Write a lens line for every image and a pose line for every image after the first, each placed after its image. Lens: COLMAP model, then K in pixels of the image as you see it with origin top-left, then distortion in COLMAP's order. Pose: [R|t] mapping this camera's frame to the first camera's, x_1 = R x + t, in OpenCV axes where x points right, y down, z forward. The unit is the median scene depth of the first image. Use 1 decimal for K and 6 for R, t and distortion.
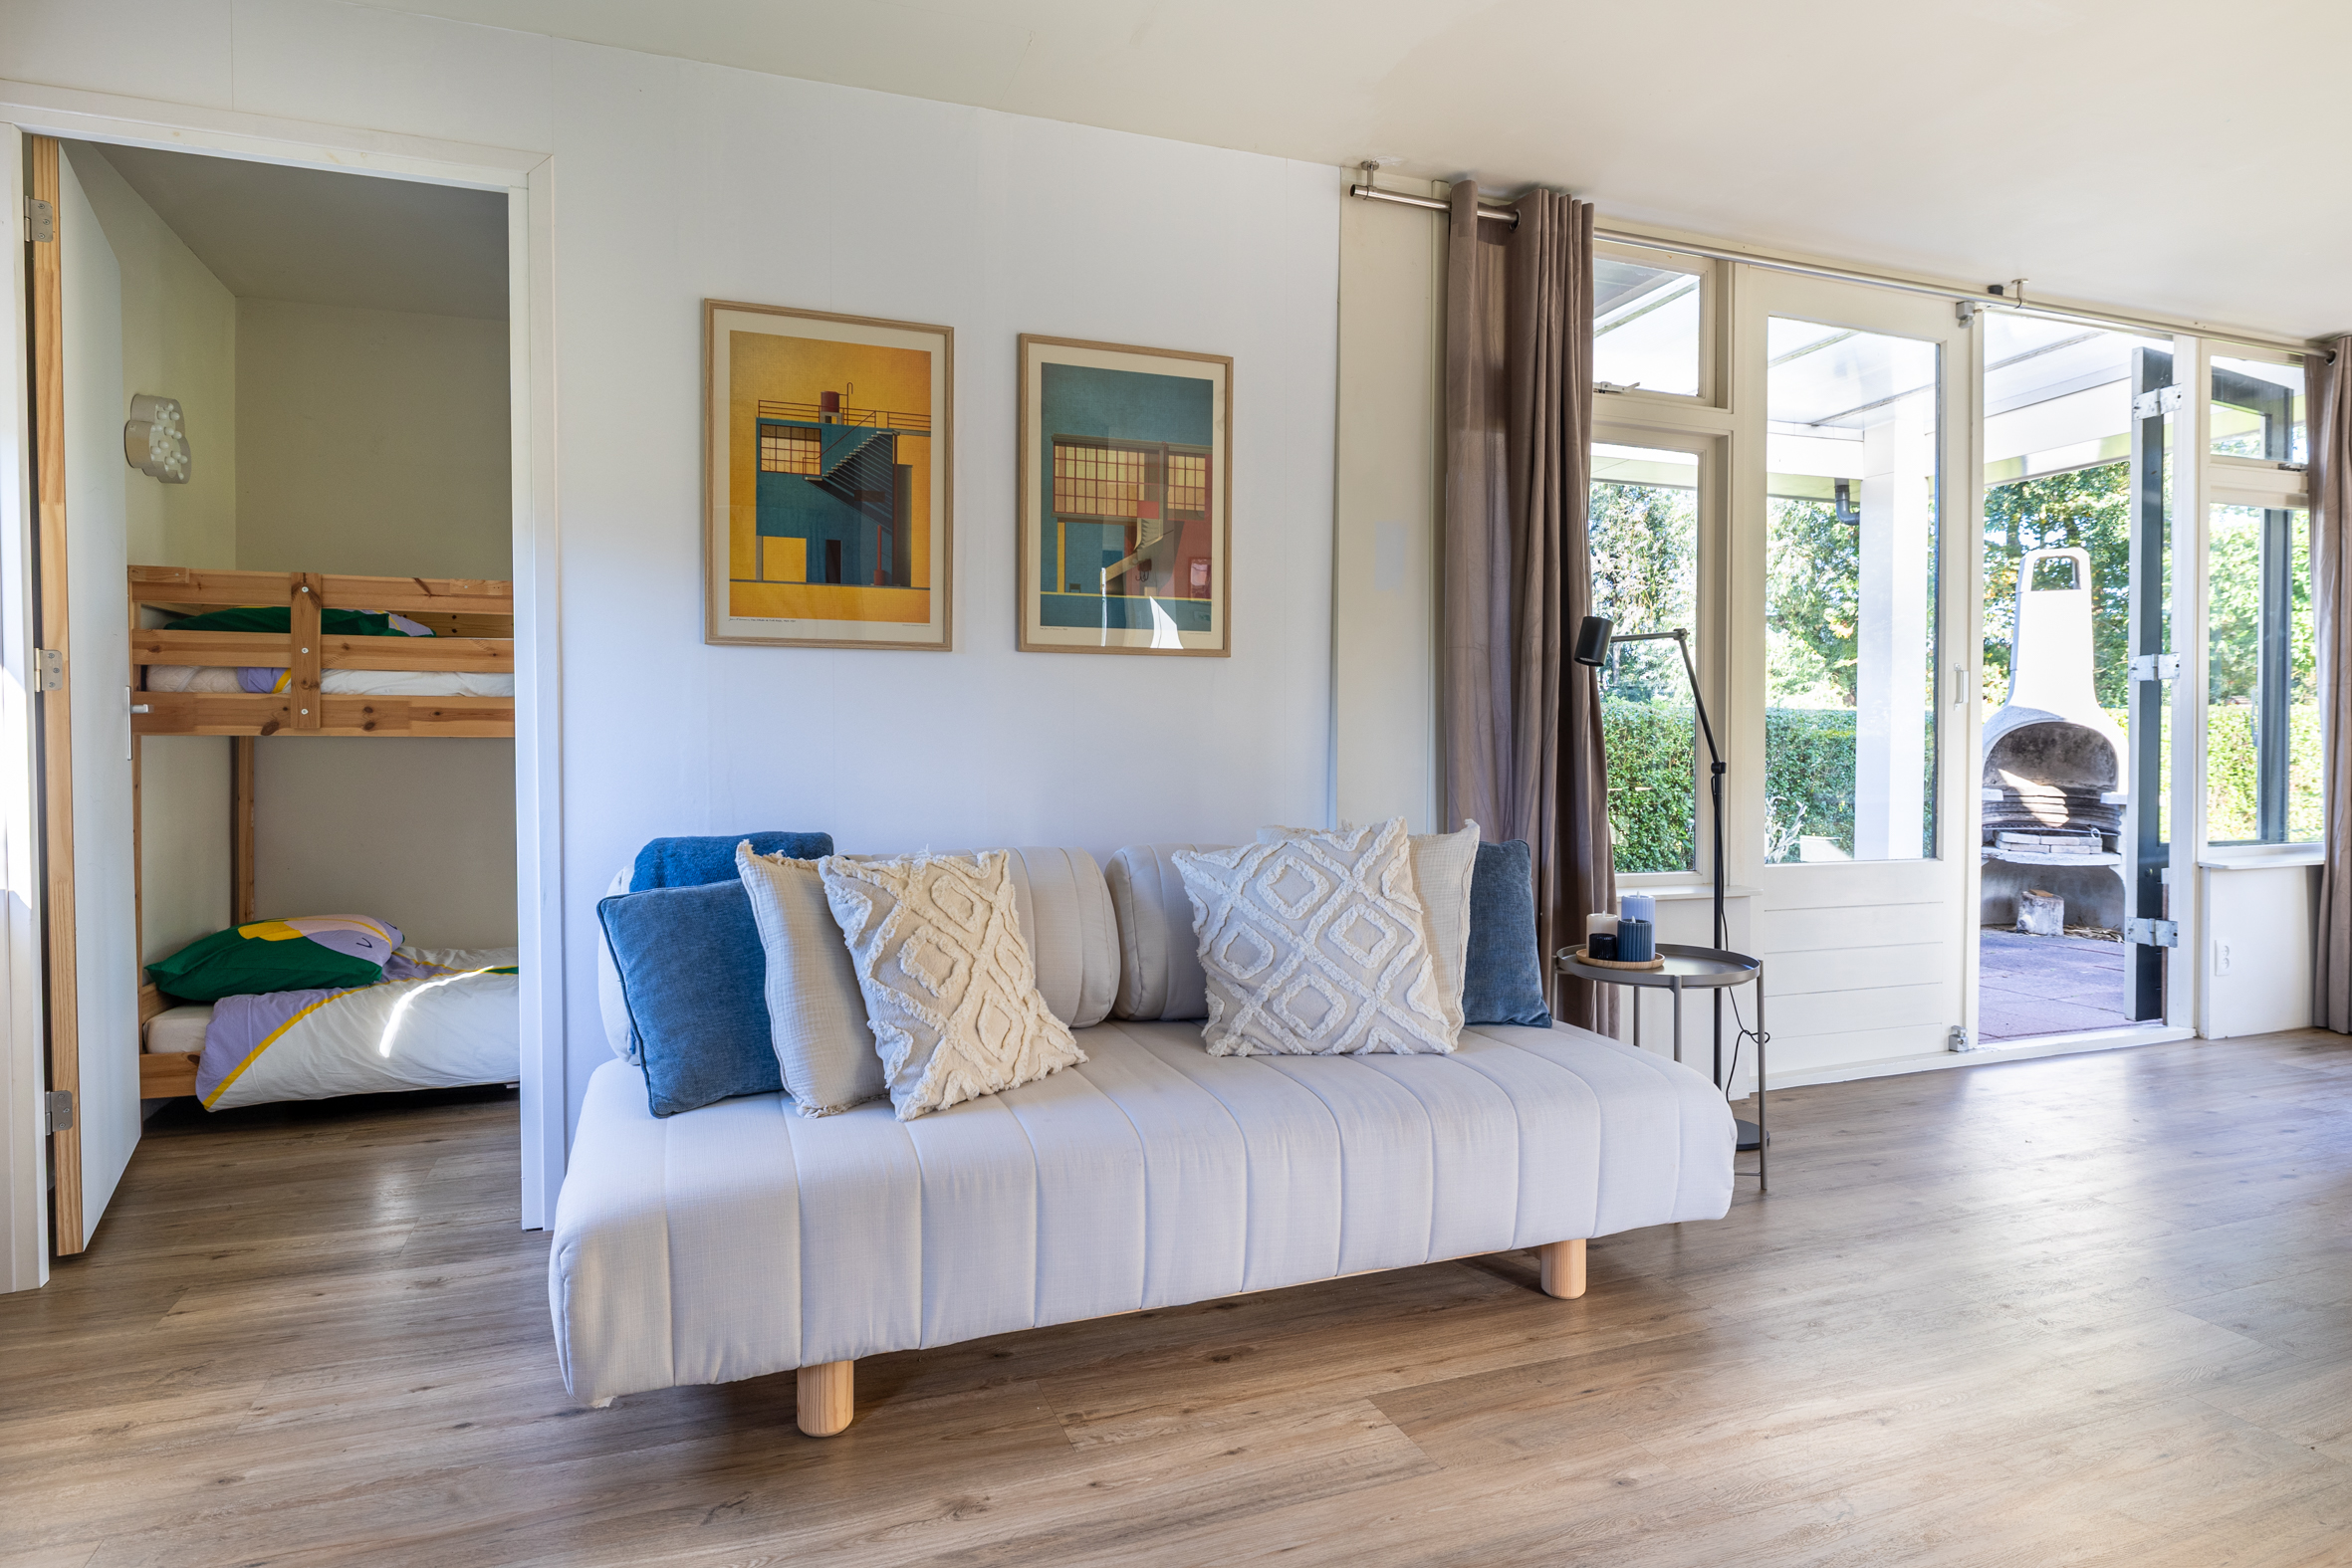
lens RADIAL K [[1326.6, 0, 1173.0], [0, 1326.6, 753.2], [0, 0, 1]] dist [-0.002426, -0.001443]
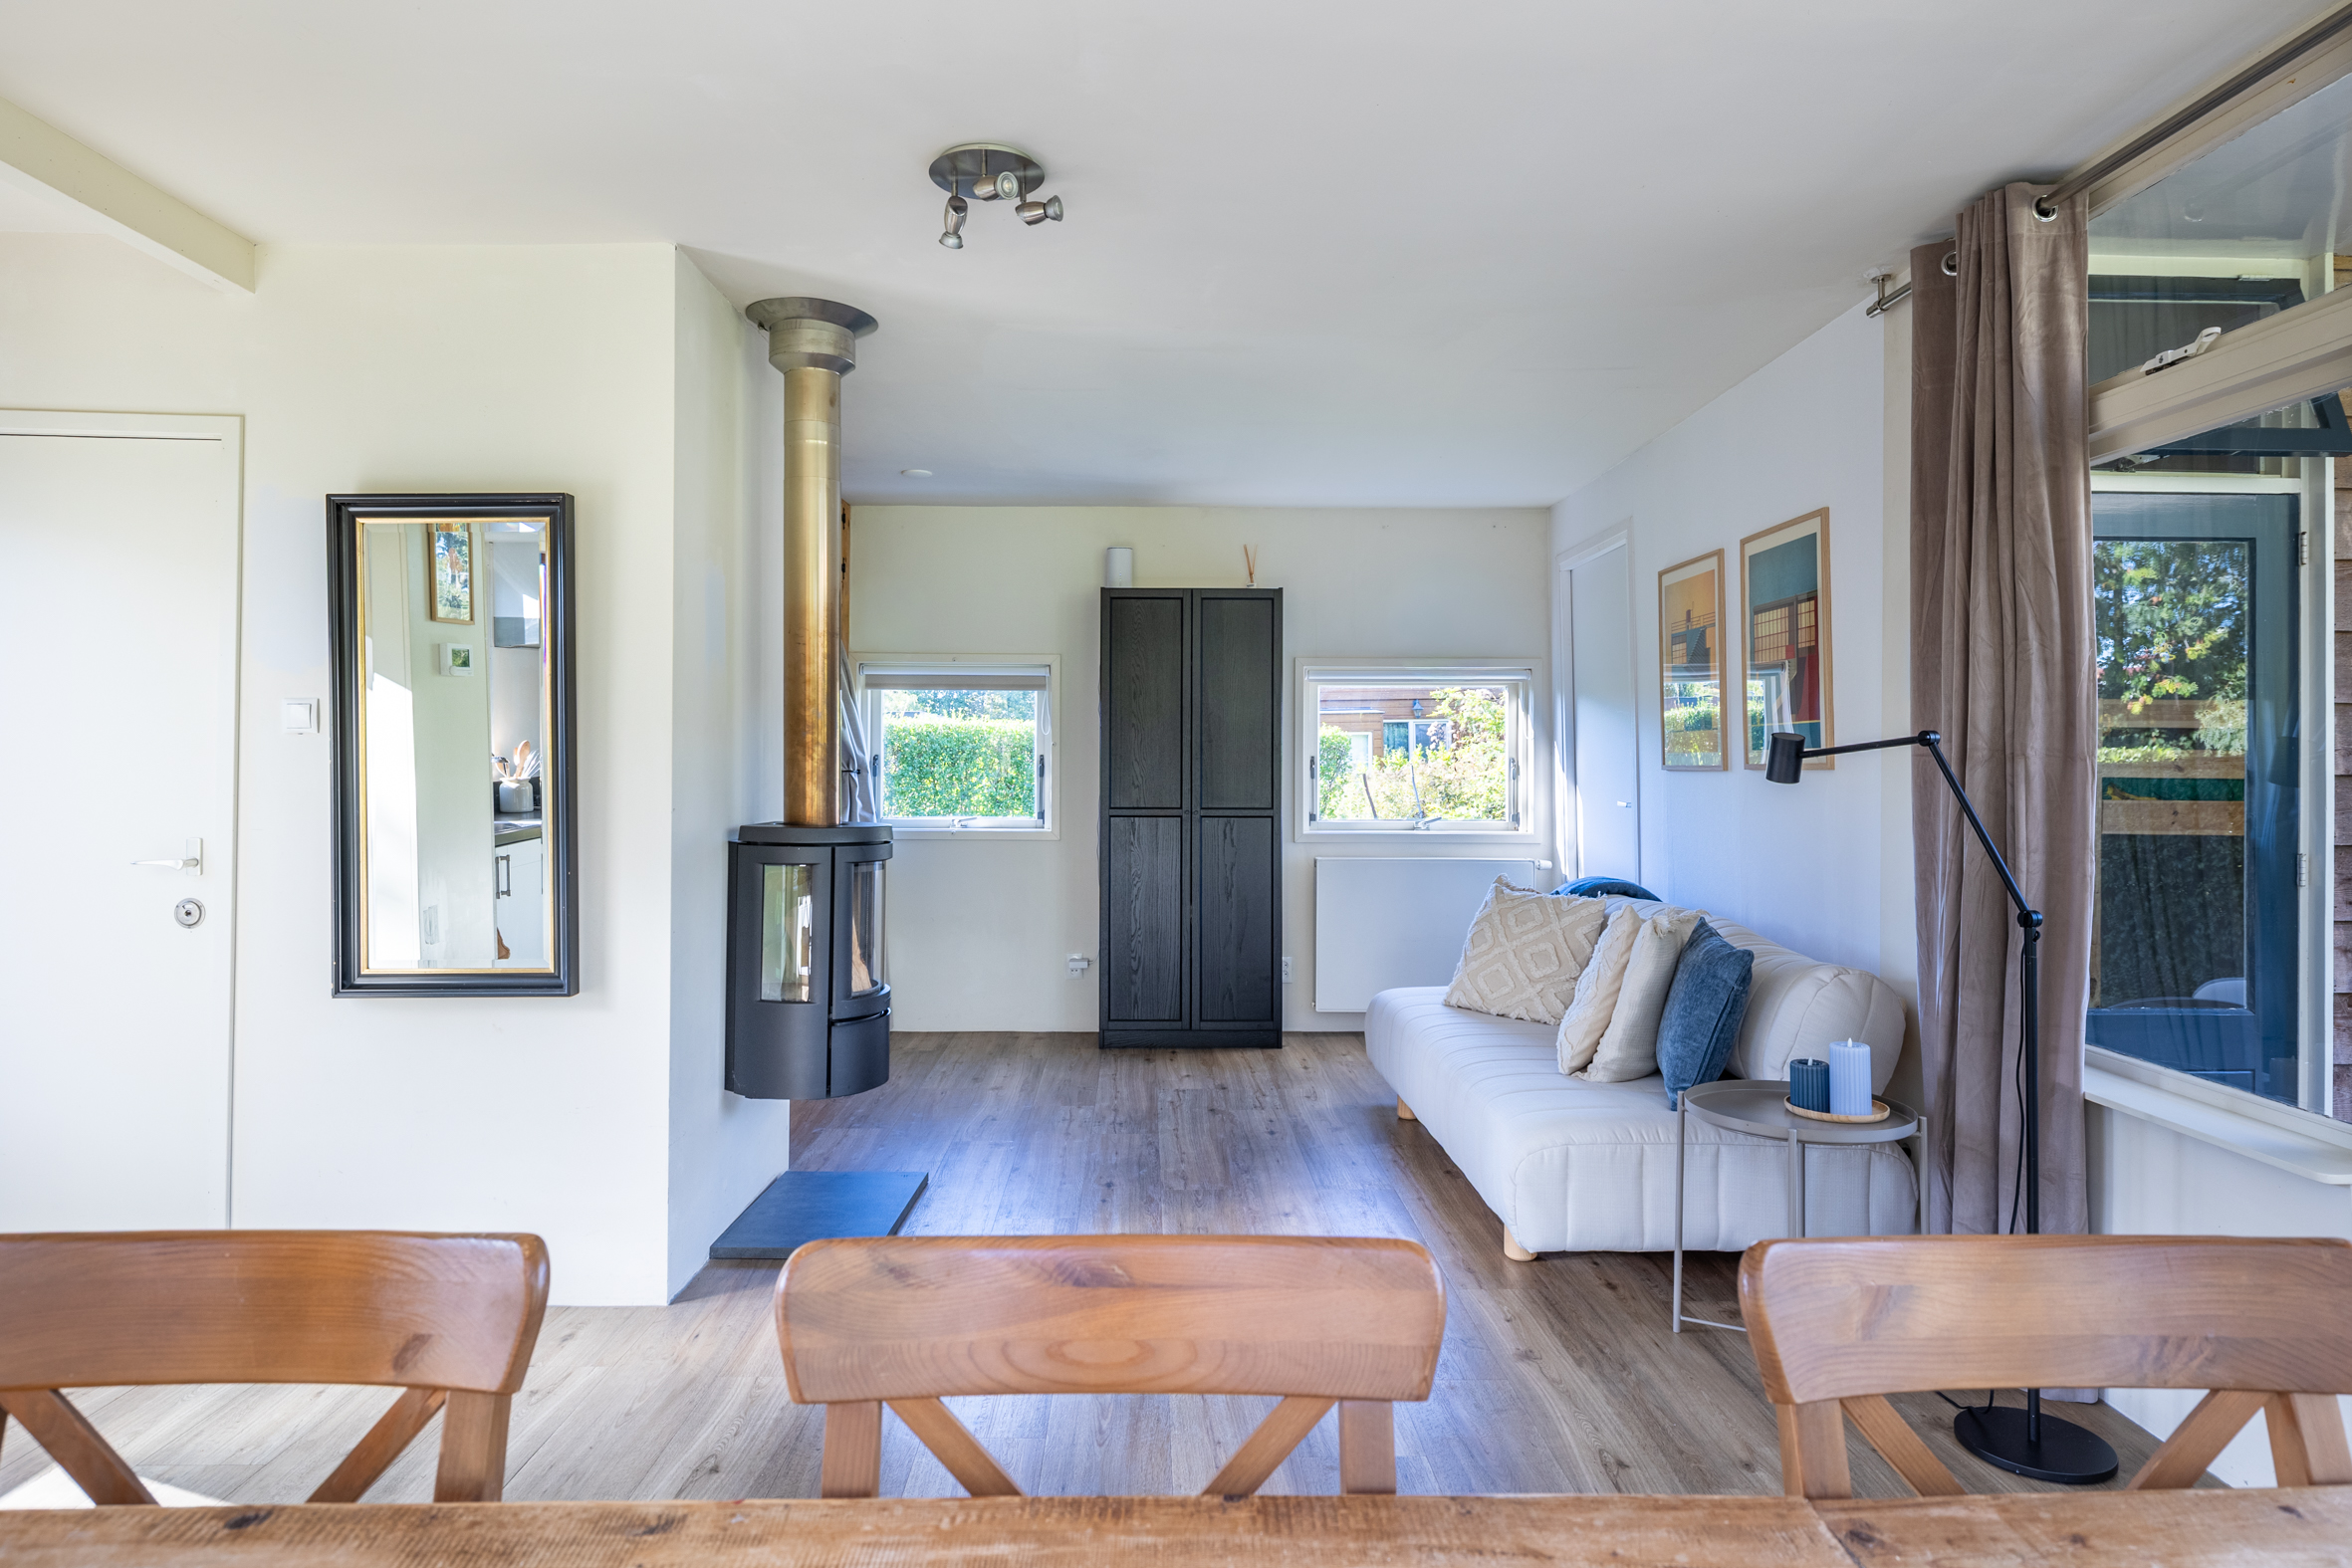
lens RADIAL K [[1326.6, 0, 1173.0], [0, 1326.6, 753.2], [0, 0, 1]] dist [-0.002426, -0.001443]
pose [[-0.341561, -0.015695, -0.939729, 1.414958], [-0.011393, 0.999856, -0.012558, -0.071585], [0.939791, 0.006417, -0.341691, 0.937787]]
